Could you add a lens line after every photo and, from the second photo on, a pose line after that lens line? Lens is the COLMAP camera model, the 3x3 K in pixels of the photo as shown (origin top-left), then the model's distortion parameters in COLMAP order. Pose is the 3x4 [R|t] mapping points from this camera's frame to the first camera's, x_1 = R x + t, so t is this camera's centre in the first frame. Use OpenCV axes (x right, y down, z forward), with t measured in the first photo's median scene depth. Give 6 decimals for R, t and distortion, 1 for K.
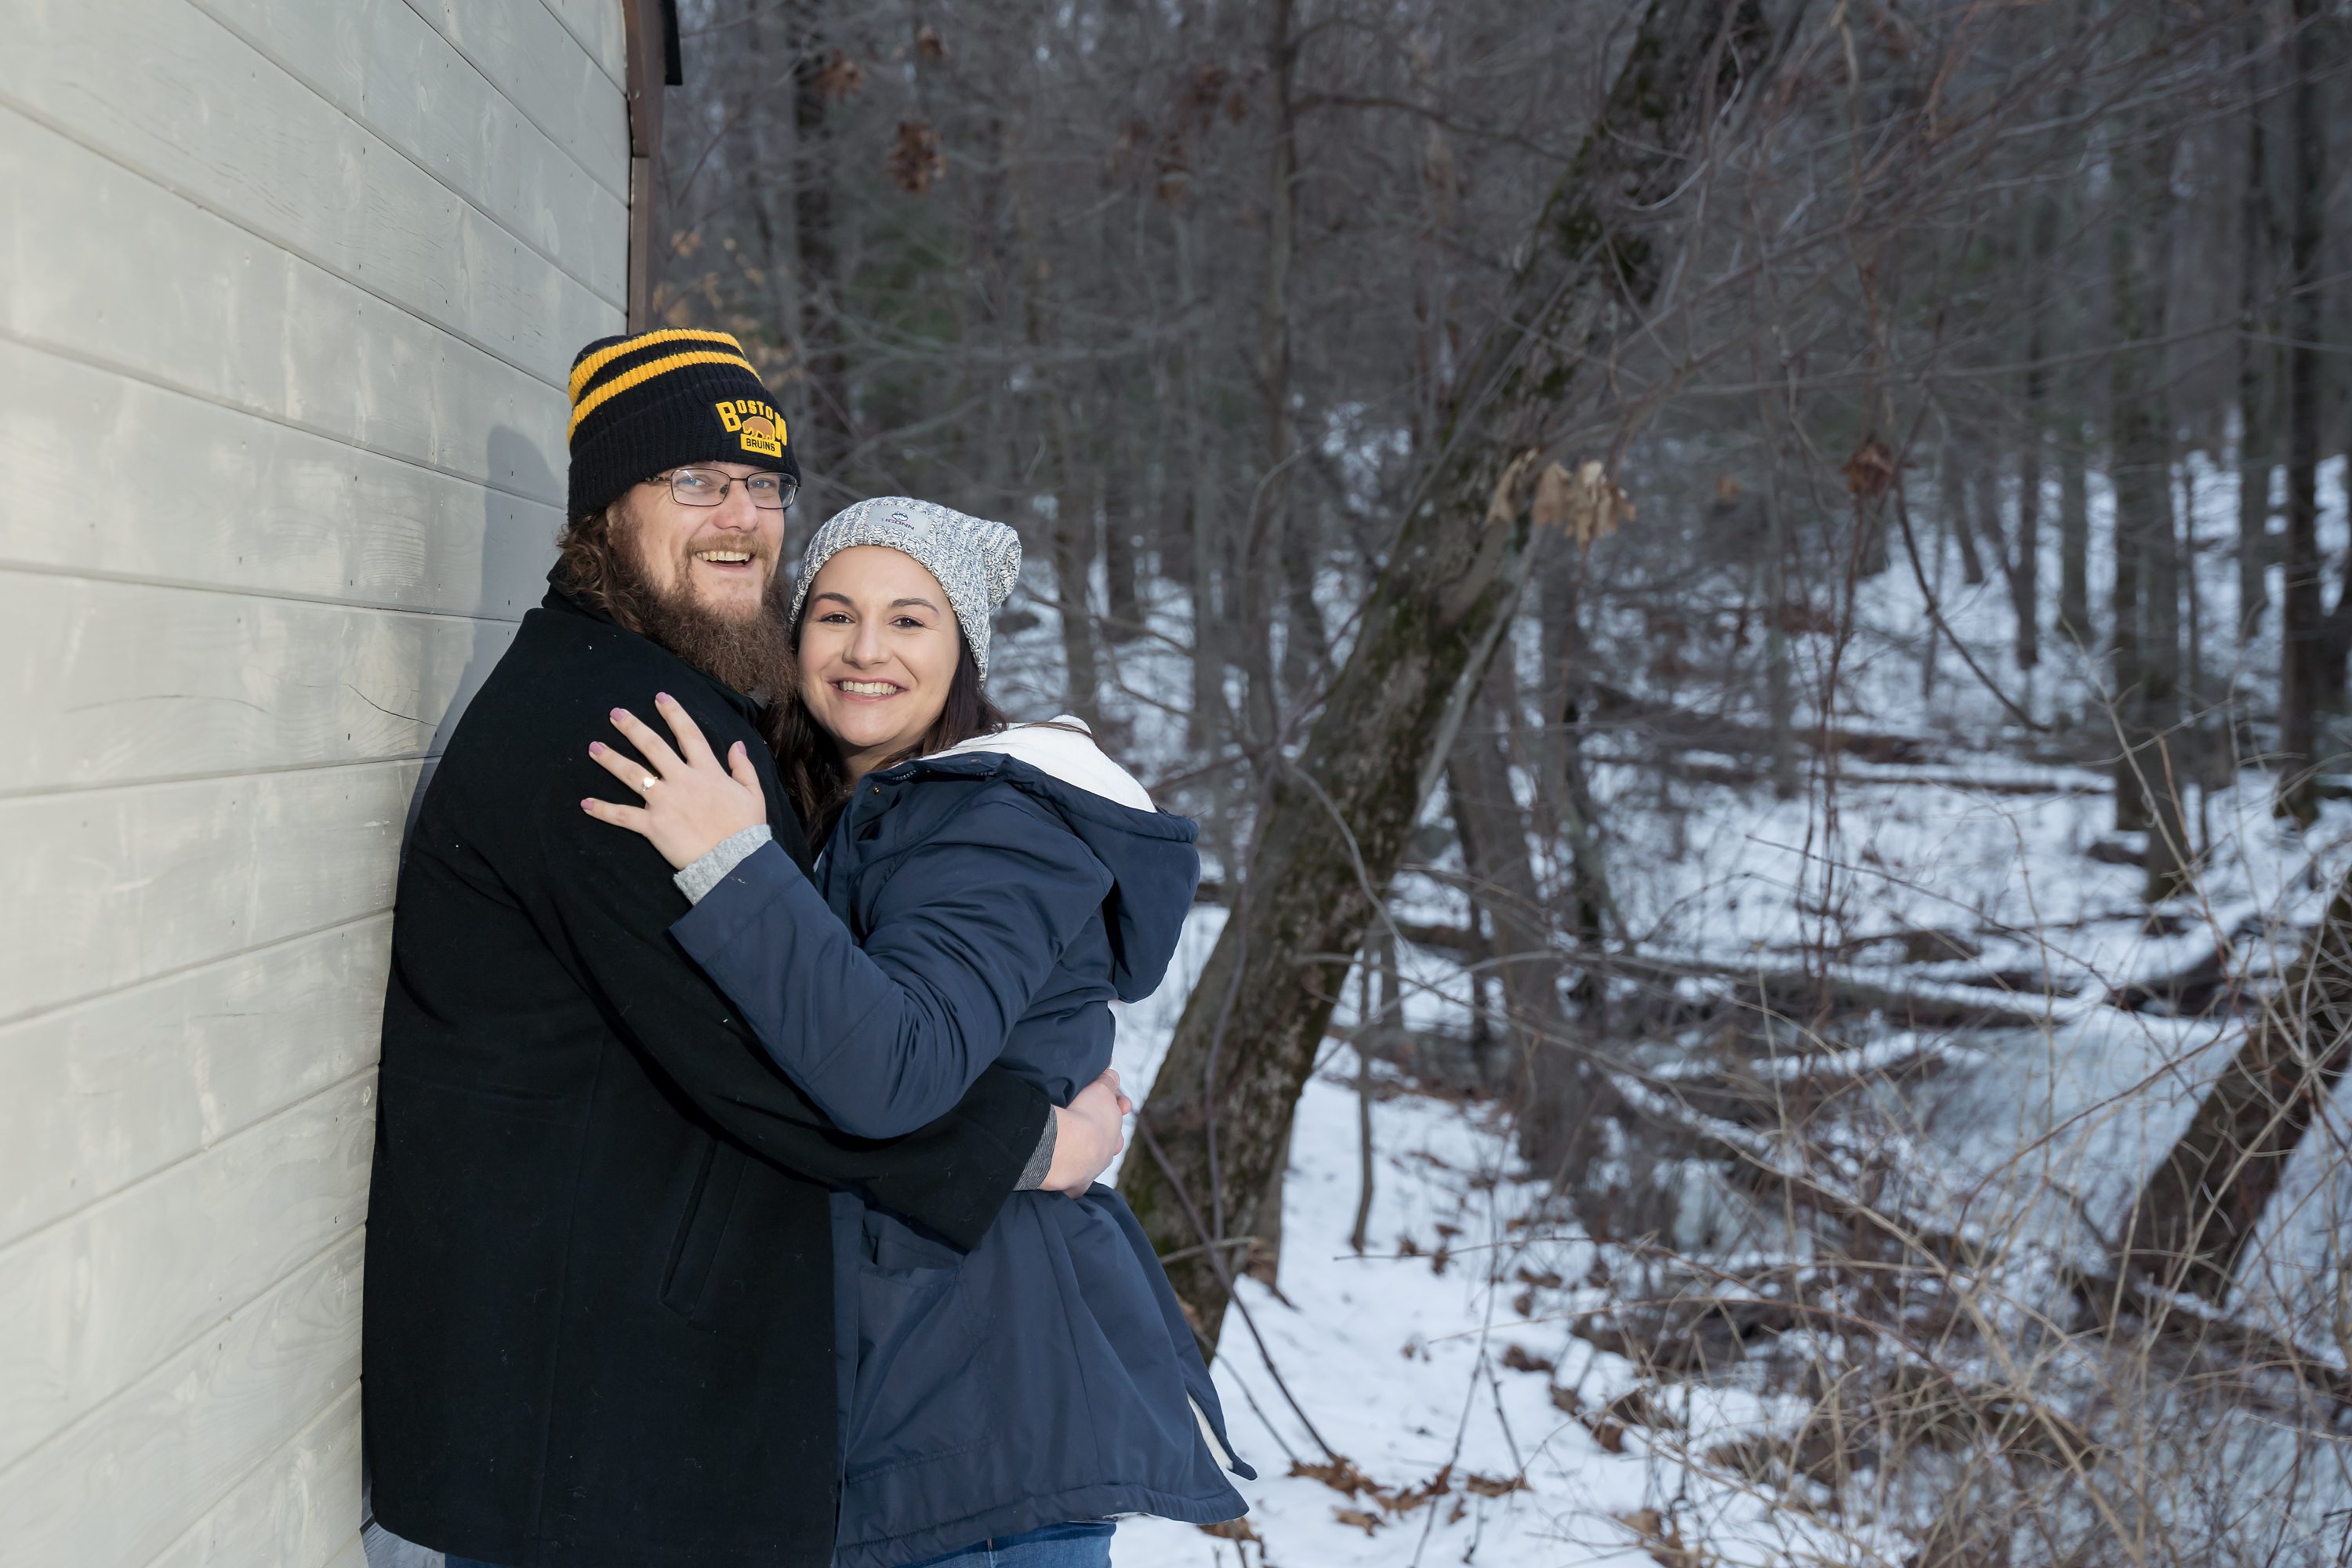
lens RADIAL K [[2818.0, 0, 1176.9], [0, 2818.0, 783.0], [0, 0, 1]] dist [0.196458, 0.003167]
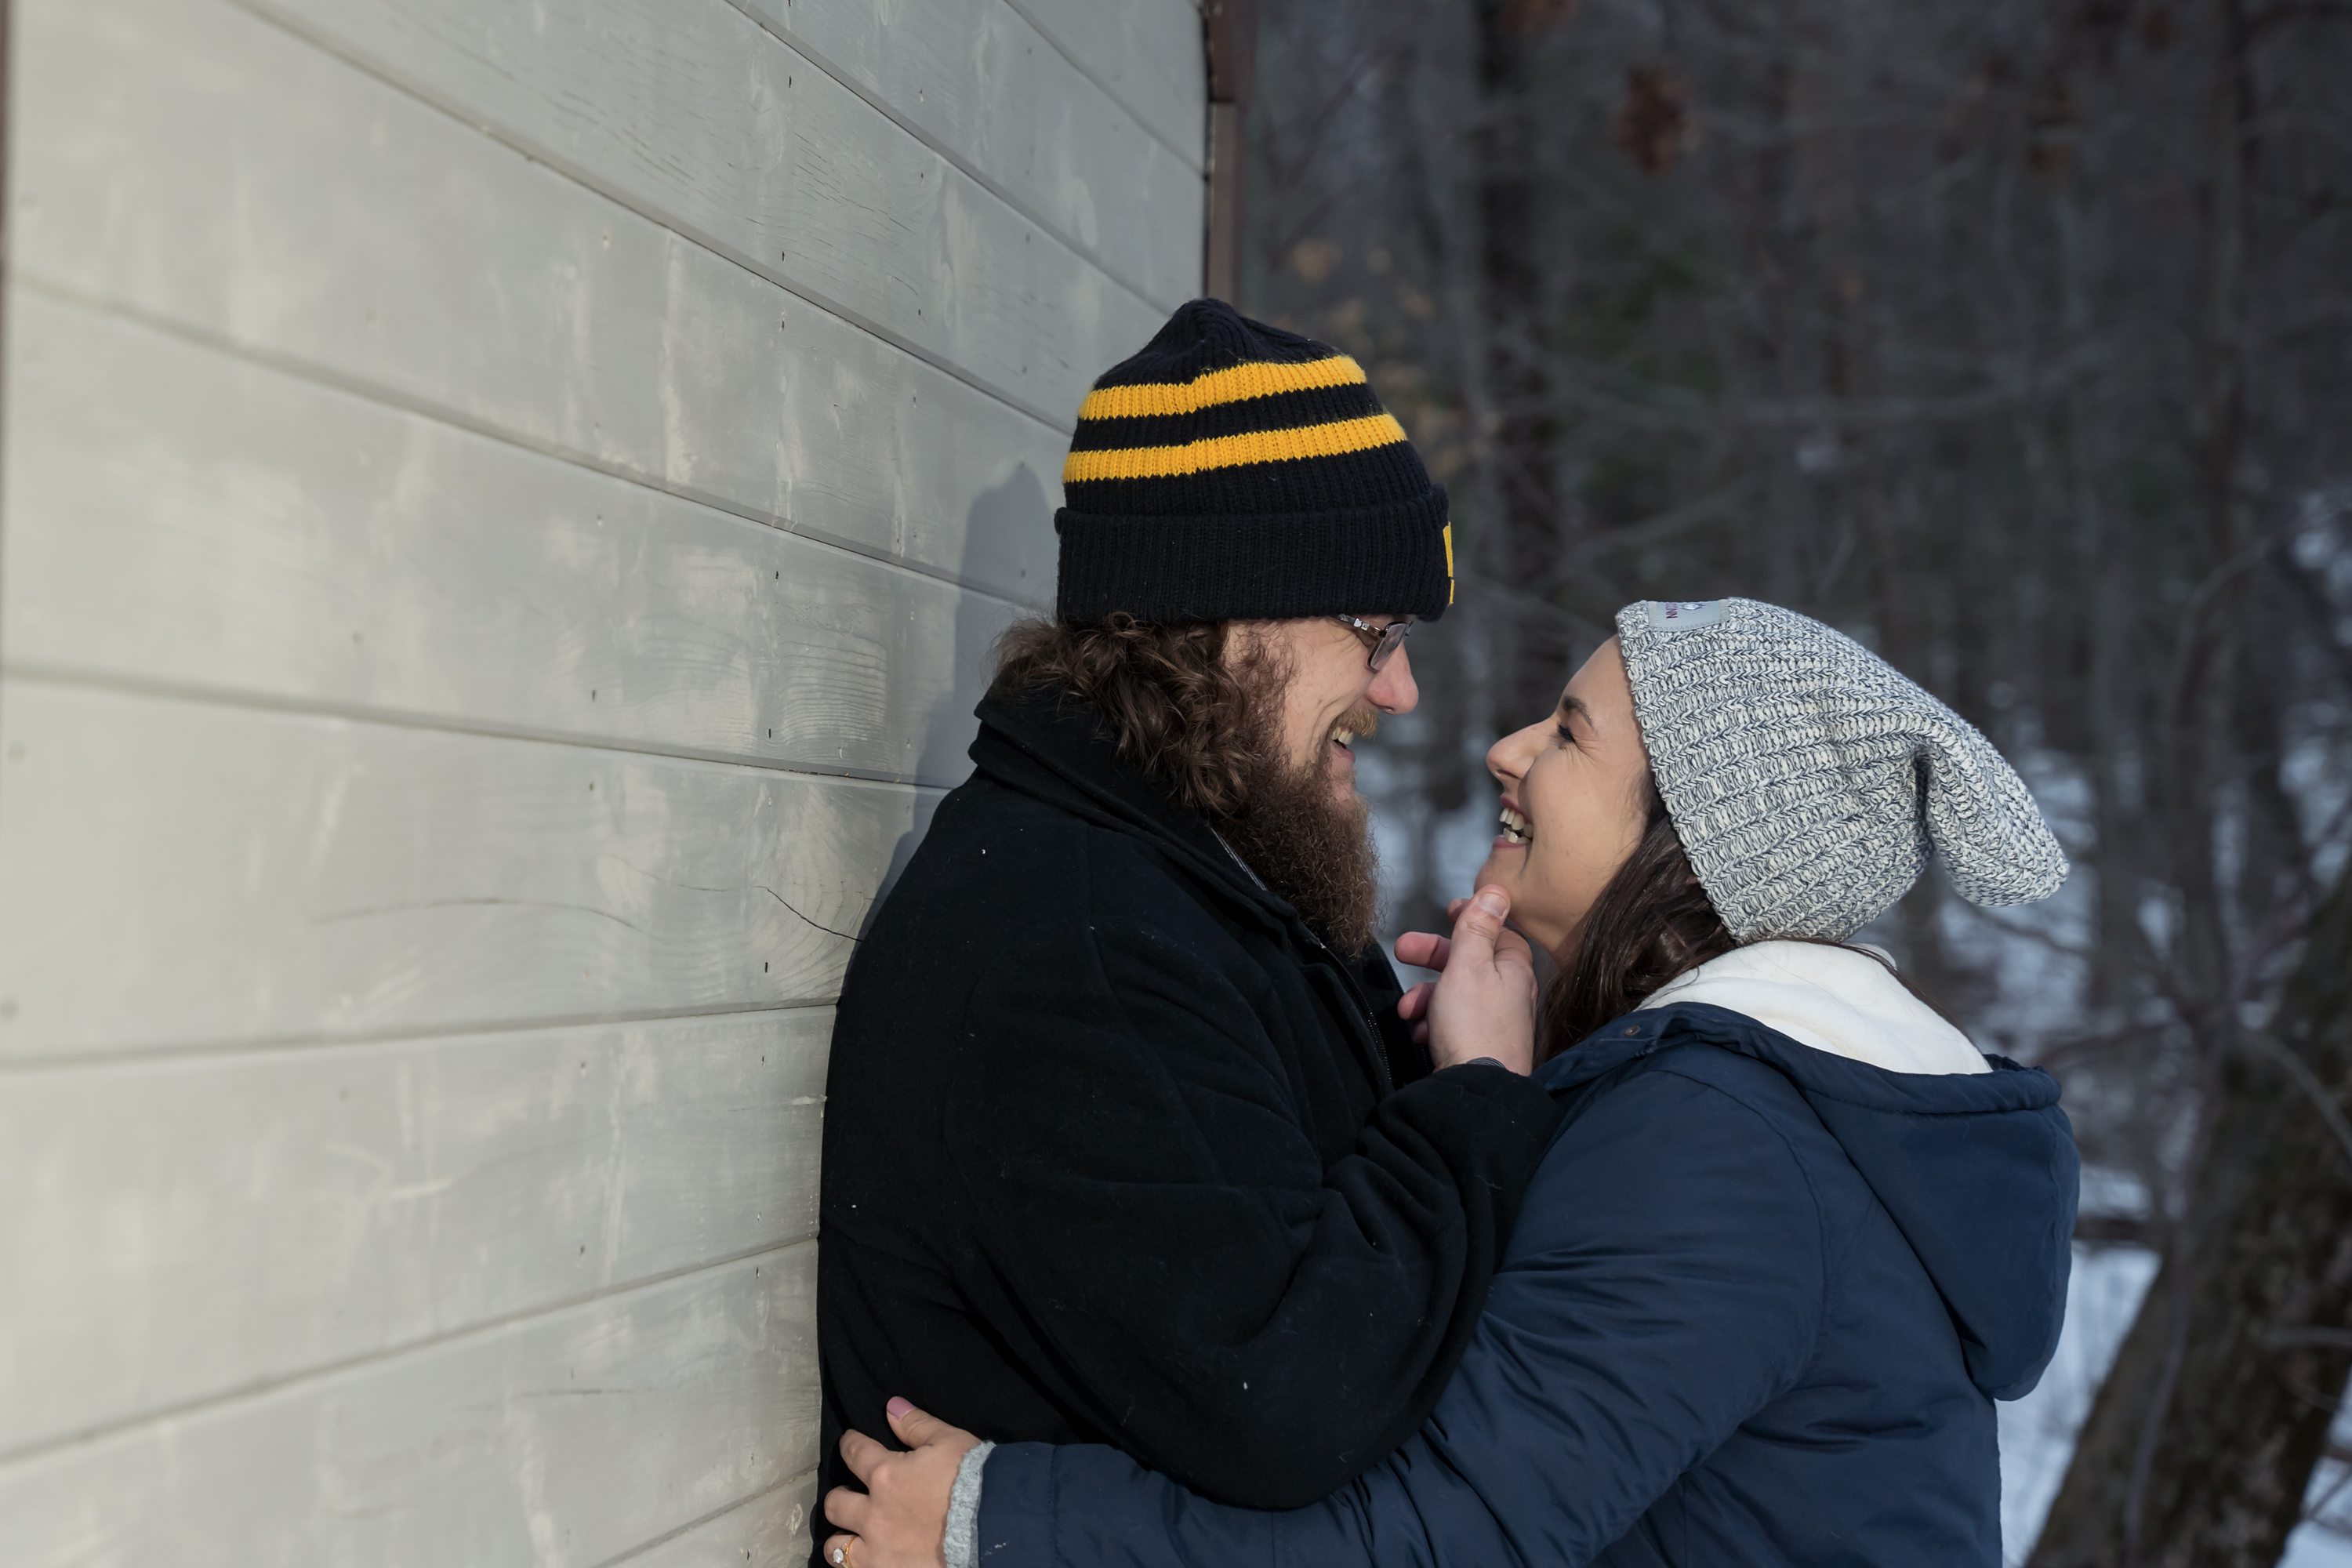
lens RADIAL K [[3996.3, 0, 1175.7], [0, 3996.3, 779.4], [0, 0, 1]] dist [0.154615, 0.243785]
pose [[0.976205, -0.011433, -0.216550, 0.002684], [-0.003876, 0.997530, -0.070139, 0.004523], [0.216817, 0.069309, 0.973749, 0.108274]]
